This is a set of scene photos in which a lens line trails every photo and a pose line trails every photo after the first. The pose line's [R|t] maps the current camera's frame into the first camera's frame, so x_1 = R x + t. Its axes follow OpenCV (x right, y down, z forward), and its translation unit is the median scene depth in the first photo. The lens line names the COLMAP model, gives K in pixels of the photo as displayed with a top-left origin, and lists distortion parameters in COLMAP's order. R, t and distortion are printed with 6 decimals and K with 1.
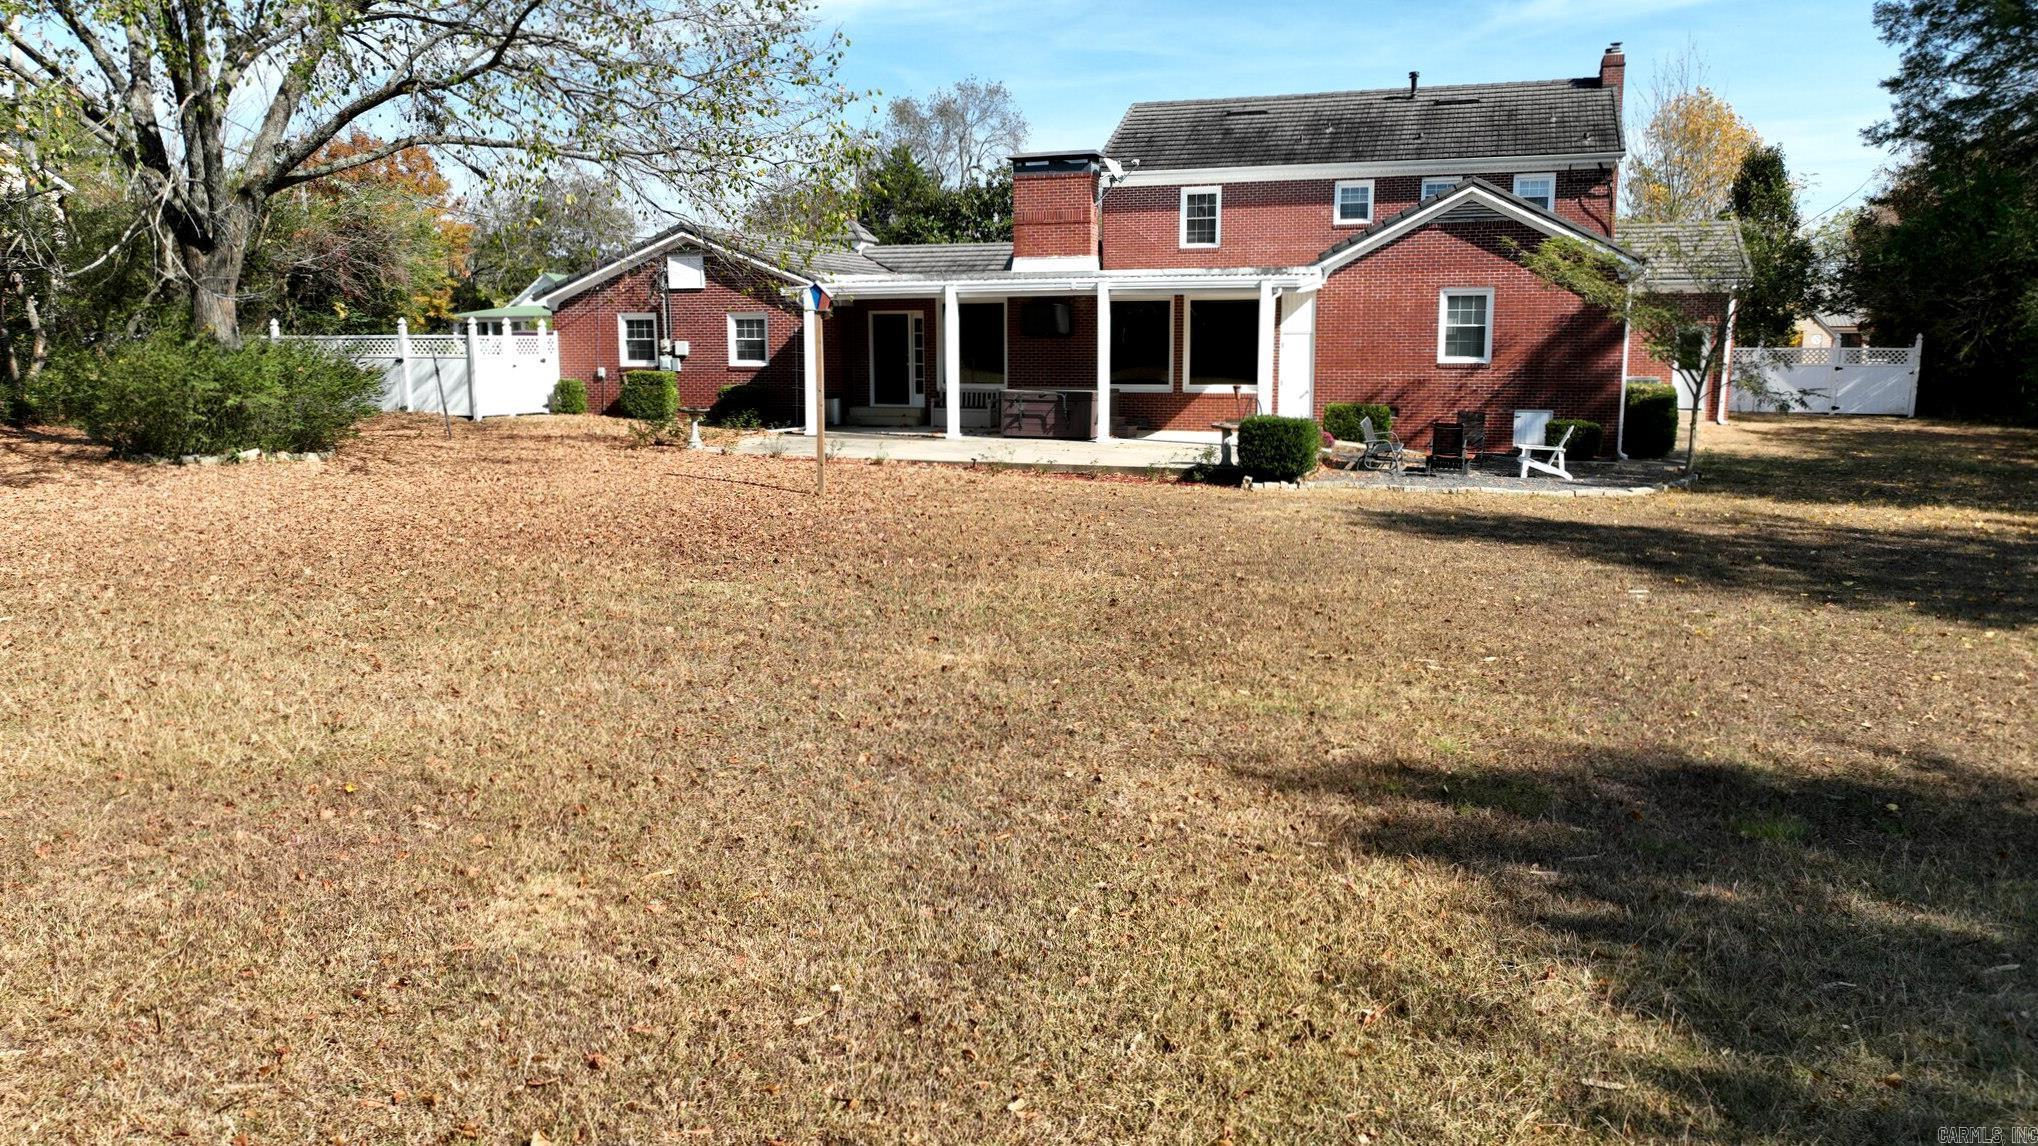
lens RADIAL K [[1453.8, 0, 1019.0], [0, 1453.8, 573.0], [0, 0, 1]] dist [0.001247, -0.000245]
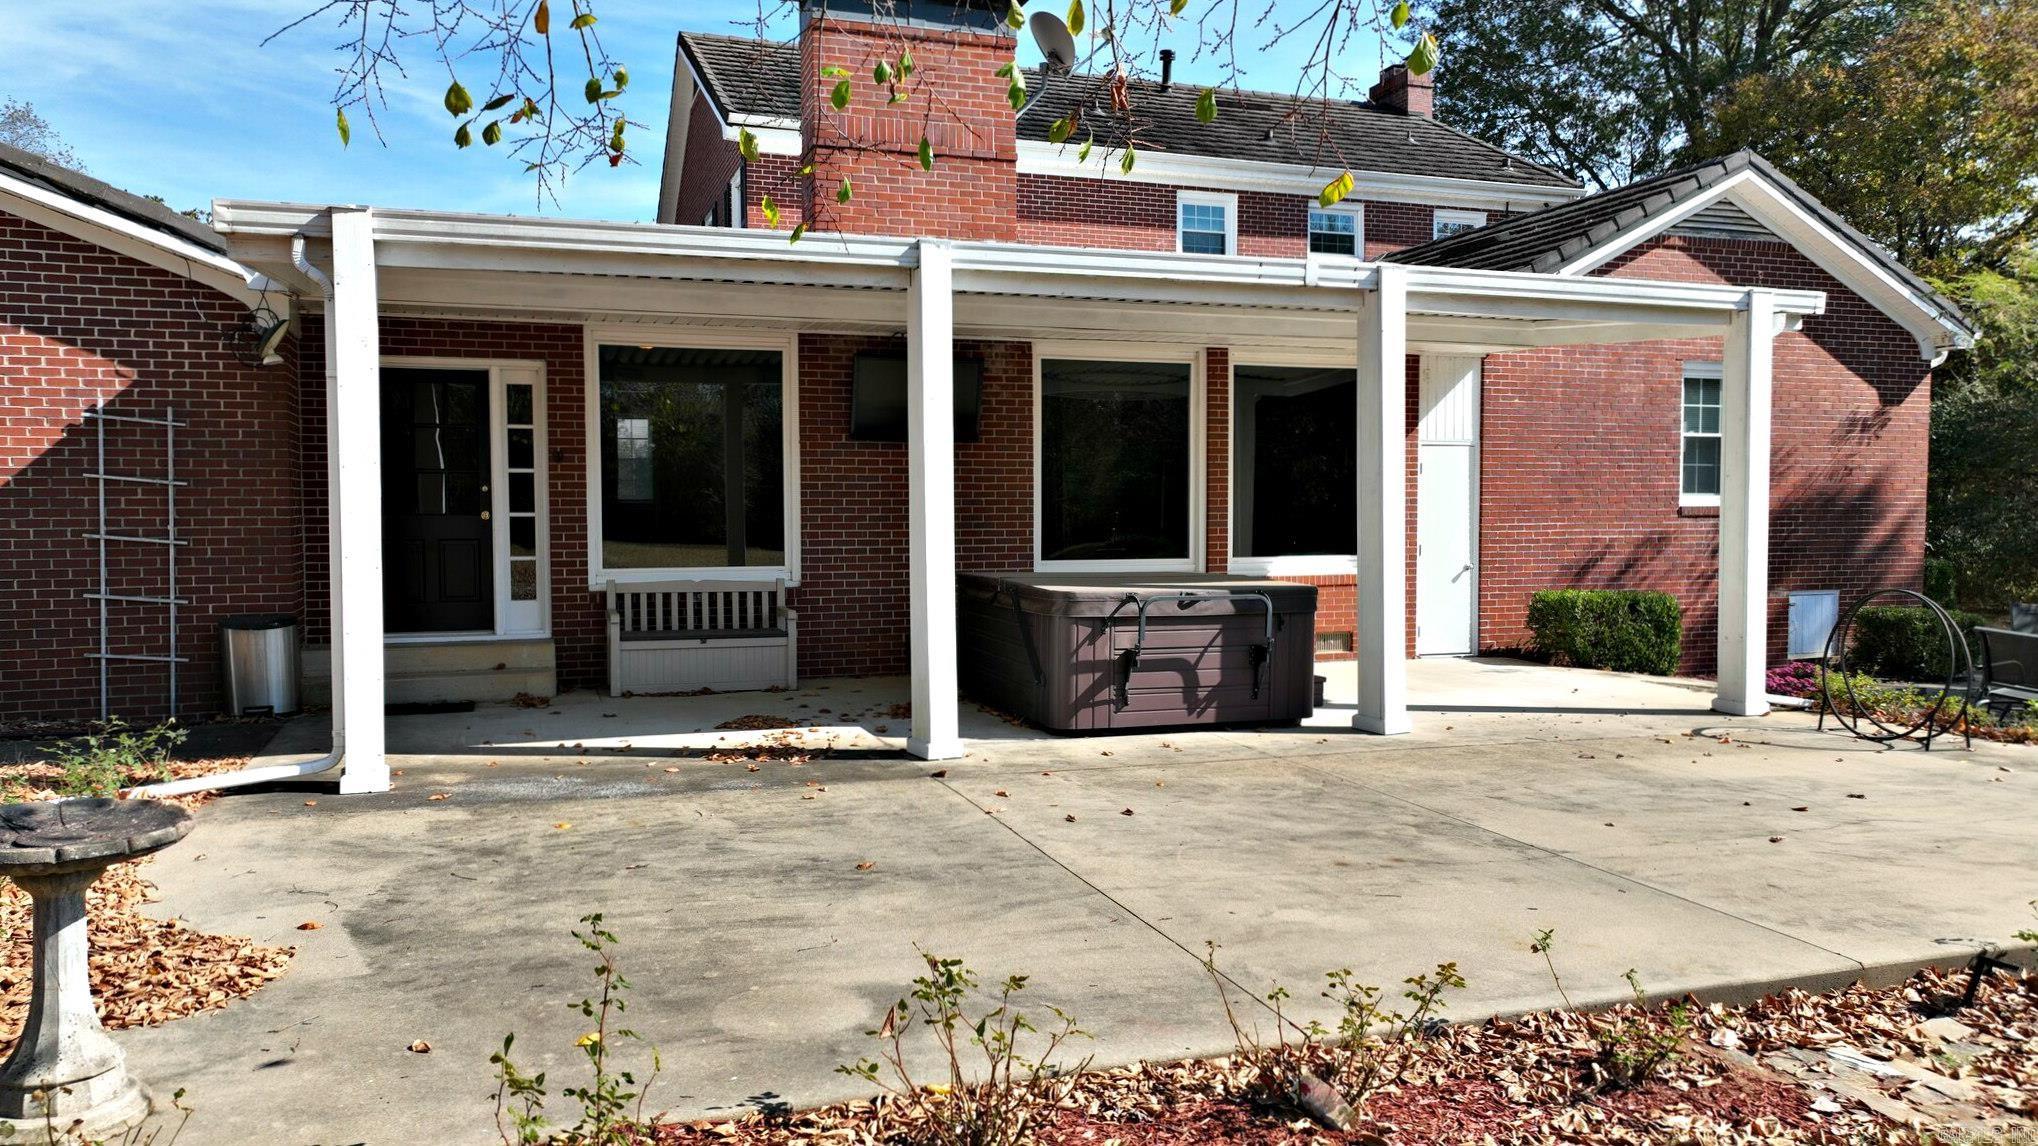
lens RADIAL K [[1453.8, 0, 1019.0], [0, 1453.8, 573.0], [0, 0, 1]] dist [0.001247, -0.000245]
pose [[0.791975, -0.027175, 0.609949, -0.203194], [0.095428, 0.992241, -0.079699, -0.099464], [-0.603050, 0.121326, 0.788423, 0.717649]]
